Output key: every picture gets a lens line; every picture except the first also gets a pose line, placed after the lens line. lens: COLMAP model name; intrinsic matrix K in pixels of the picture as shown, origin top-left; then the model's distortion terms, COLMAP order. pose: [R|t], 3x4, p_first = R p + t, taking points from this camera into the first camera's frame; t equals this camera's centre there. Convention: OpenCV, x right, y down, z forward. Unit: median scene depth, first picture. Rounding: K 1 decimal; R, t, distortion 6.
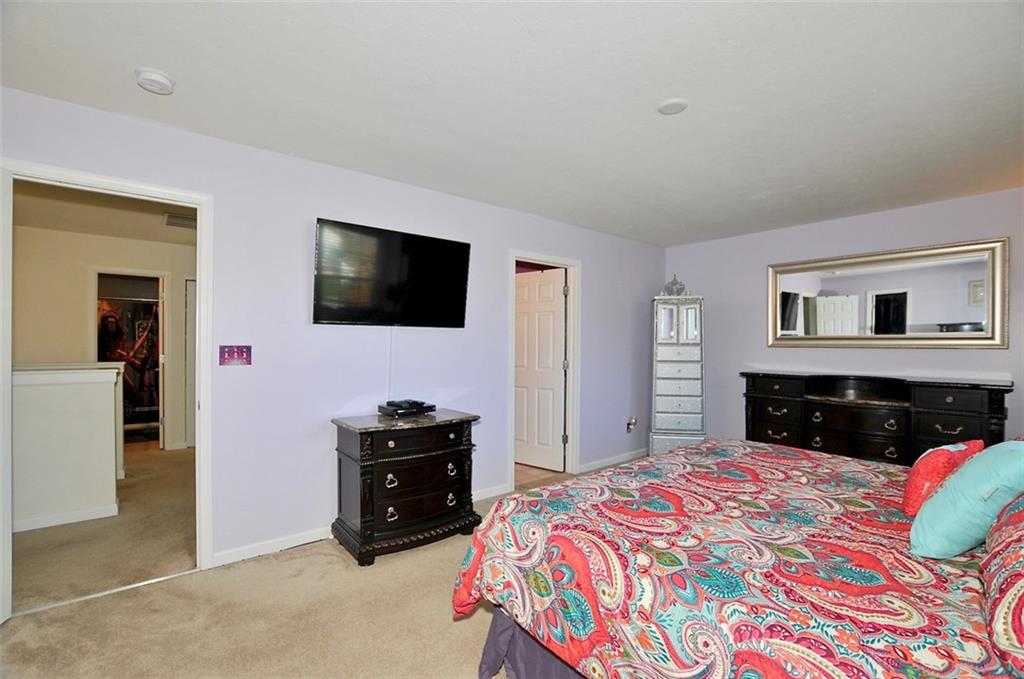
lens RADIAL K [[448.4, 0, 514.3], [0, 448.4, 344.4], [0, 0, 1]] dist [-0.021579, 0.000179]
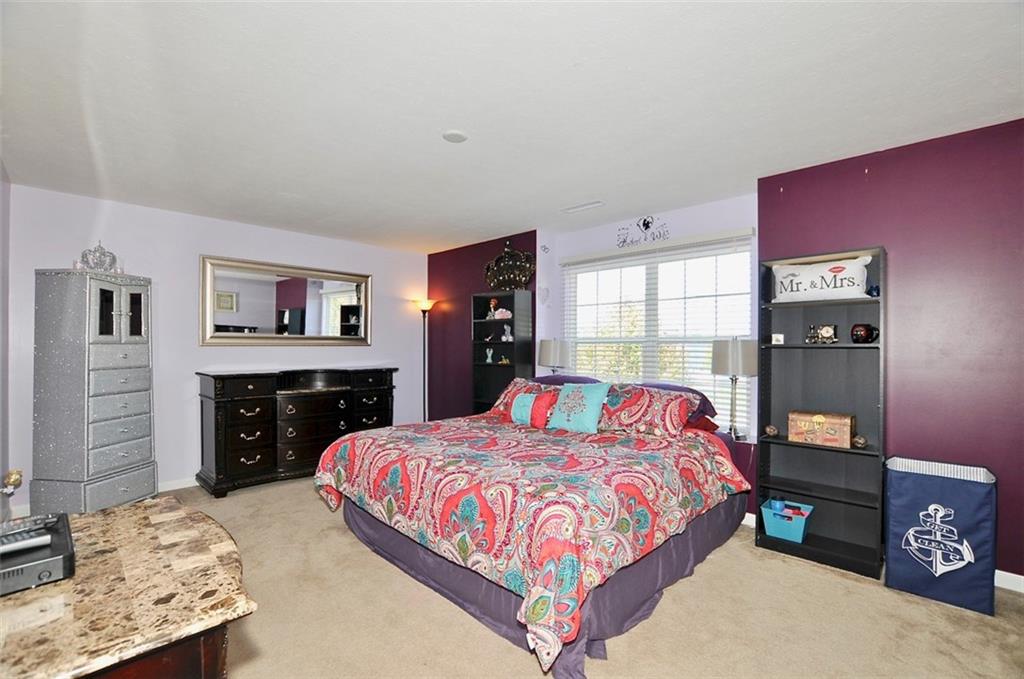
lens RADIAL K [[448.4, 0, 514.5], [0, 448.4, 342.2], [0, 0, 1]] dist [-0.021579, 0.000179]
pose [[-0.118198, 0.003593, 0.992984, -0.517280], [-0.002238, 0.999990, -0.003884, 0.000951], [-0.992988, -0.002681, -0.118189, 0.632908]]
